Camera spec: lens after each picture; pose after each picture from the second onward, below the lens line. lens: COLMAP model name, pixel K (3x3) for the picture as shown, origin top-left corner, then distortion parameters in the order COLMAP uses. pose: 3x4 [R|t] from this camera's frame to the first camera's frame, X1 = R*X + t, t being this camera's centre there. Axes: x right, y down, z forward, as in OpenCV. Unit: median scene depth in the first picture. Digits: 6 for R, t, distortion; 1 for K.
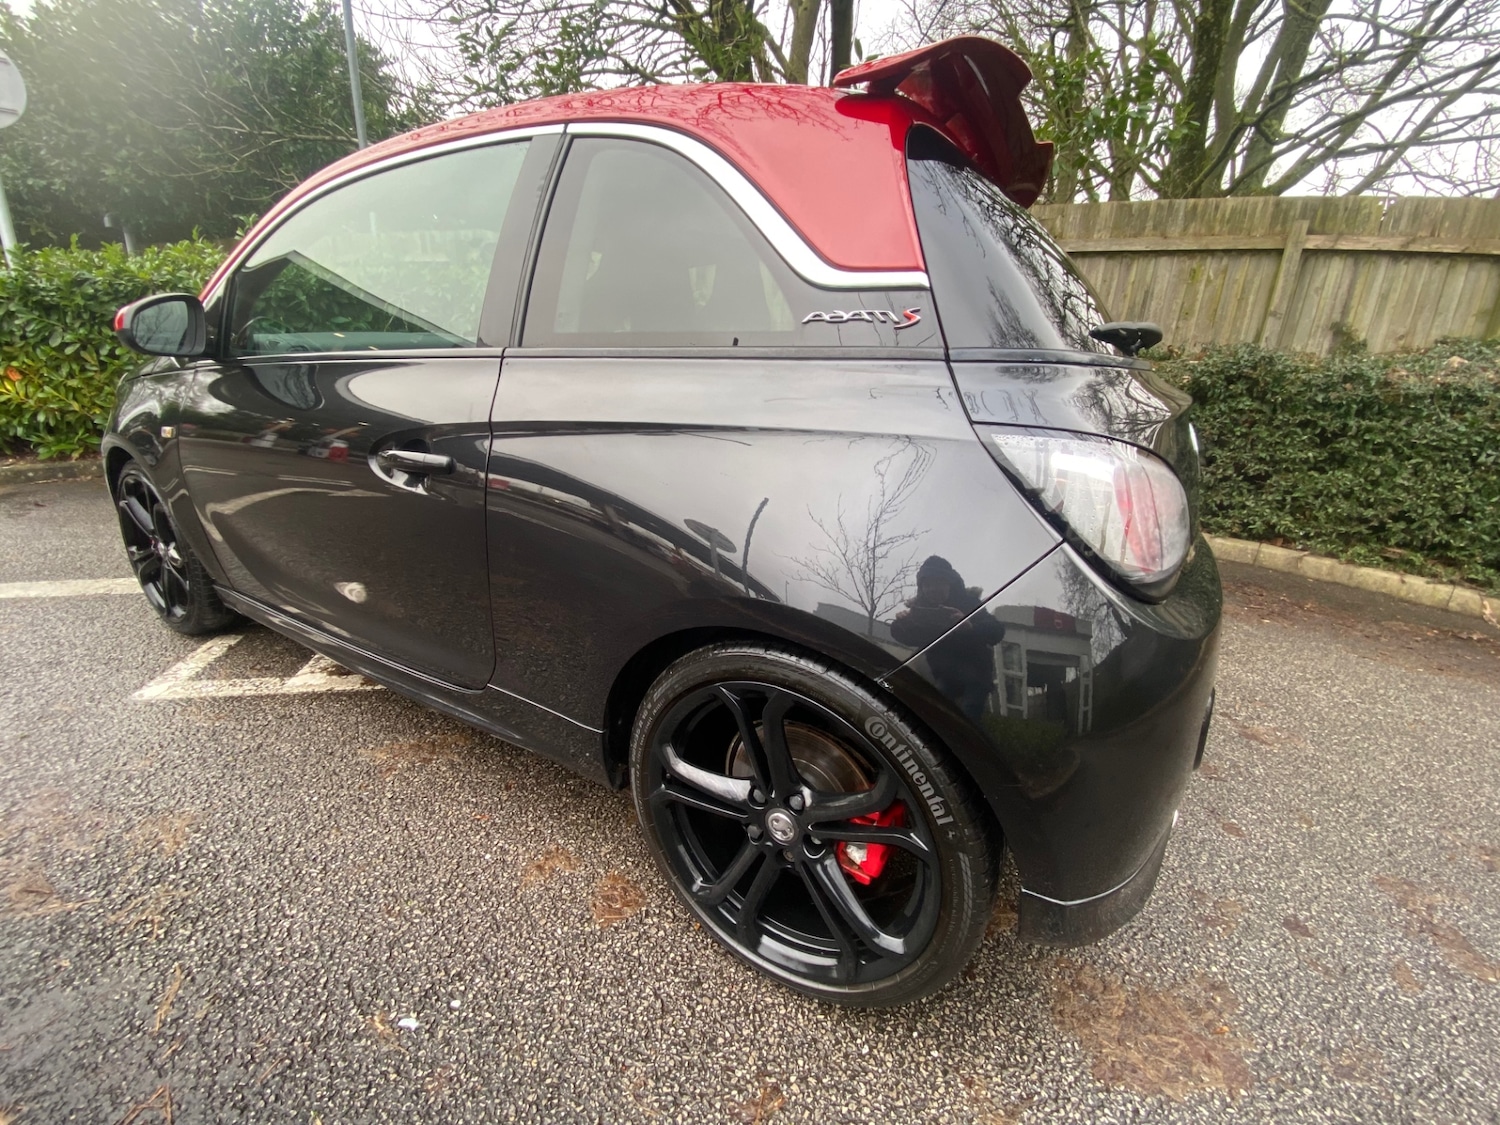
lens RADIAL K [[656.2, 0, 745.4], [0, 656.2, 567.2], [0, 0, 1]] dist [0.001437, -0.016787]
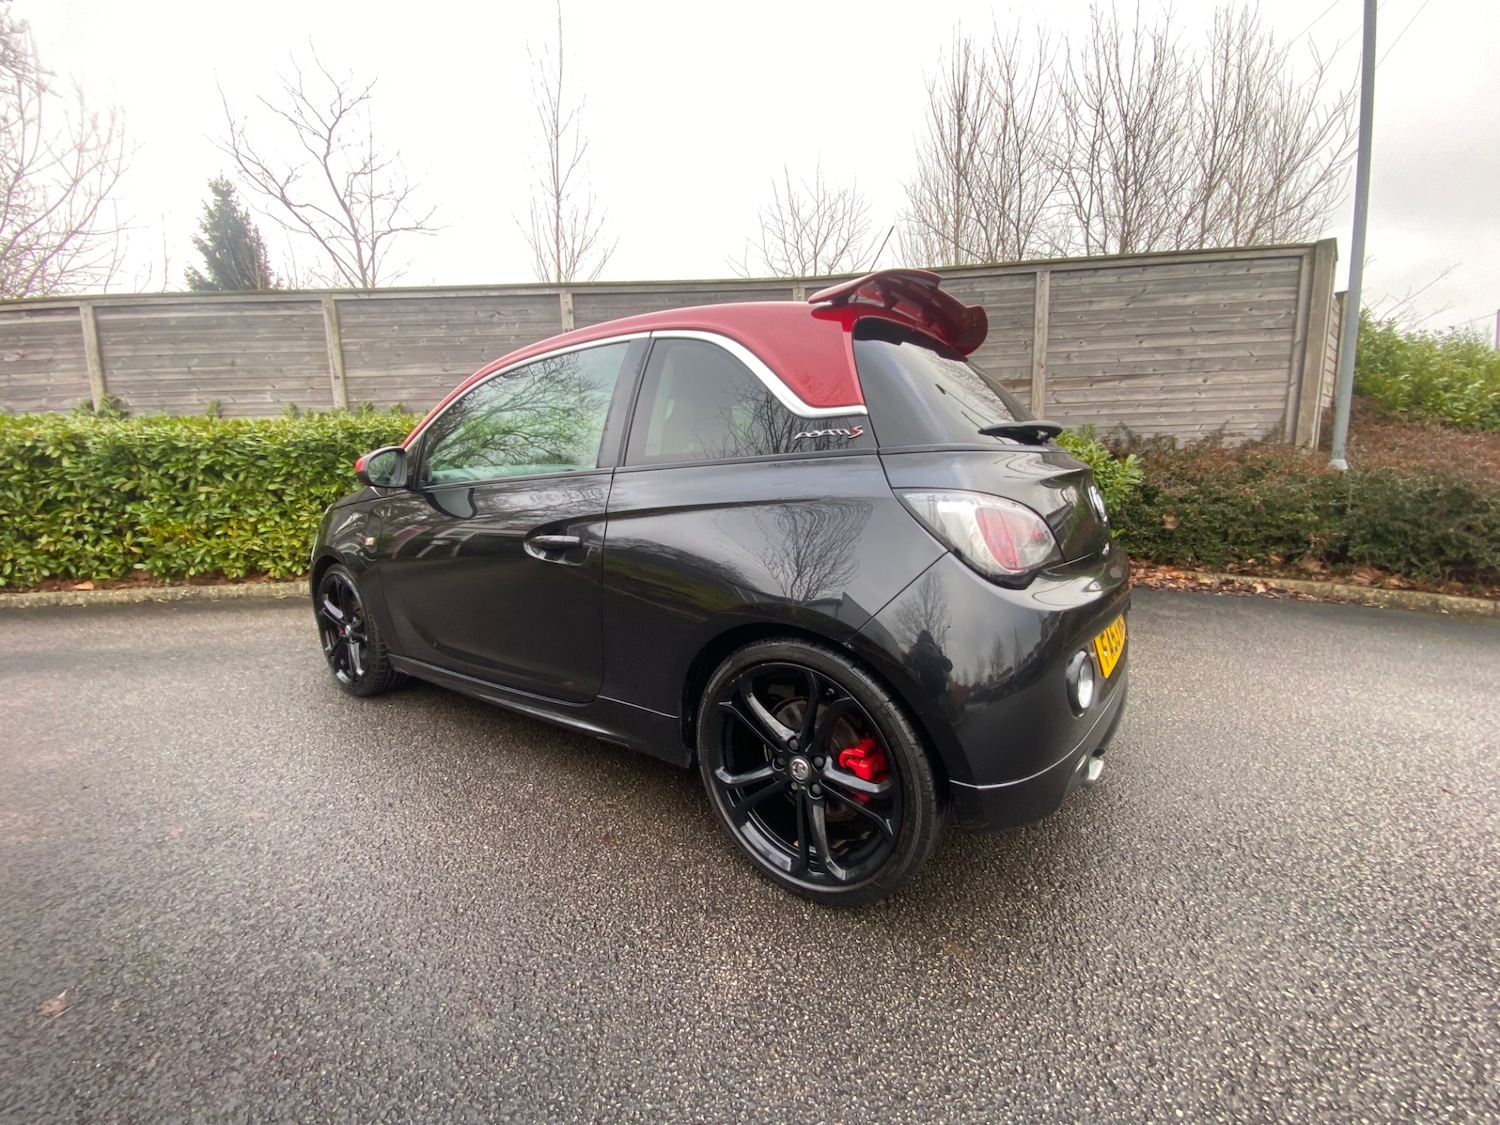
lens RADIAL K [[611.5, 0, 748.8], [0, 611.5, 563.0], [0, 0, 1]] dist [0.011512, -0.017067]
pose [[0.994763, -0.052213, -0.087867, 0.071848], [0.037457, 0.986095, -0.161906, 0.146595], [0.095099, 0.157767, 0.982886, -0.388589]]
